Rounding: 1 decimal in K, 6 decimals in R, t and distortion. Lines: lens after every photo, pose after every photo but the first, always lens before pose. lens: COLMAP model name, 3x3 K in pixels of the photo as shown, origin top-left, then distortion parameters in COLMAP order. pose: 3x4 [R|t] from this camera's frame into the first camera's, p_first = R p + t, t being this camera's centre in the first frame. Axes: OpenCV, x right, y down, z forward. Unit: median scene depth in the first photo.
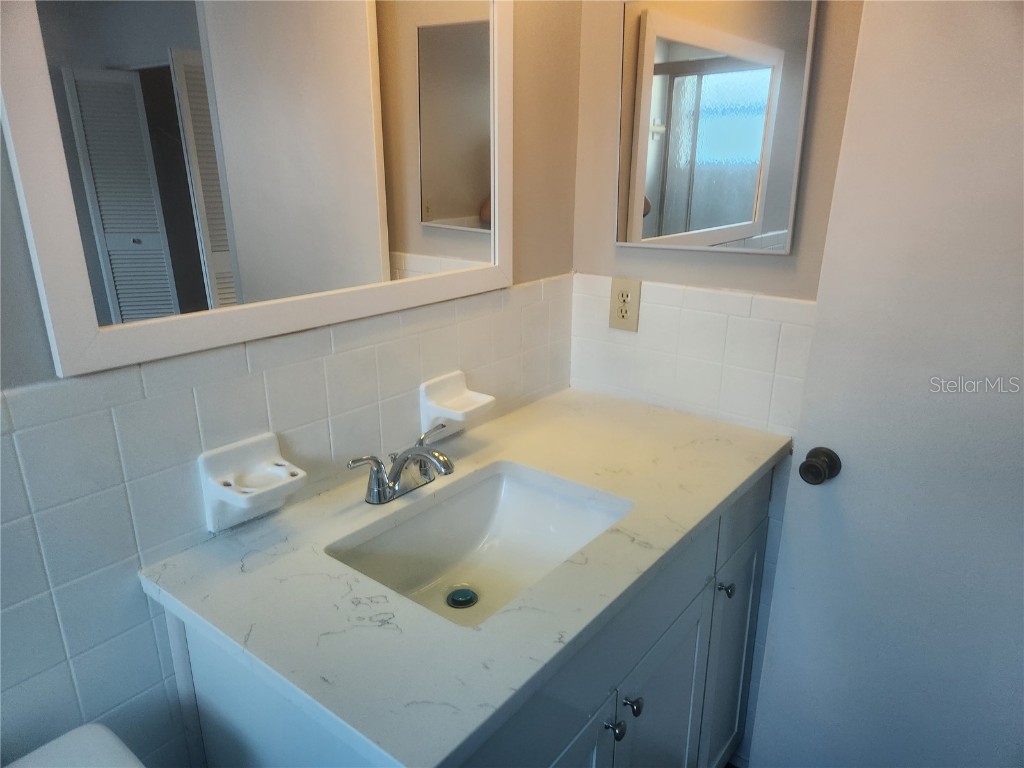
lens RADIAL K [[678.6, 0, 518.3], [0, 678.6, 387.7], [0, 0, 1]] dist [0.044550, -0.000740]
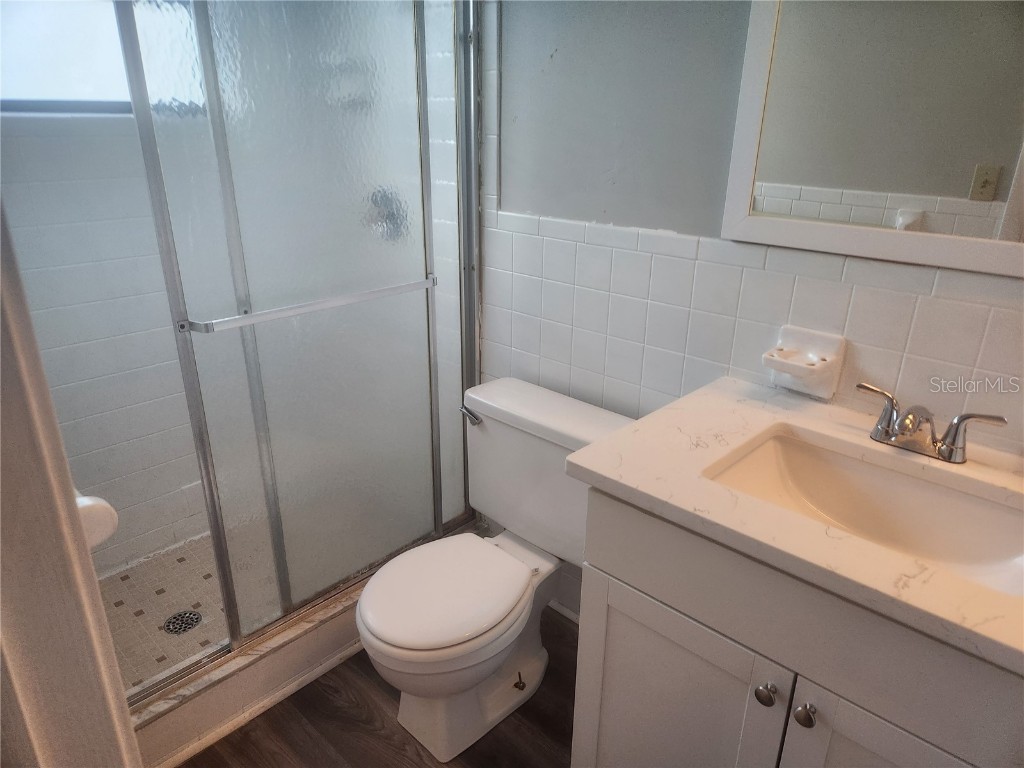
lens RADIAL K [[678.6, 0, 518.3], [0, 678.6, 387.7], [0, 0, 1]] dist [0.044550, -0.000740]
pose [[-0.086674, 0.362030, -0.928128, 0.872320], [-0.325398, 0.870249, 0.369841, -0.121737], [0.941596, 0.334067, 0.042376, 0.454710]]
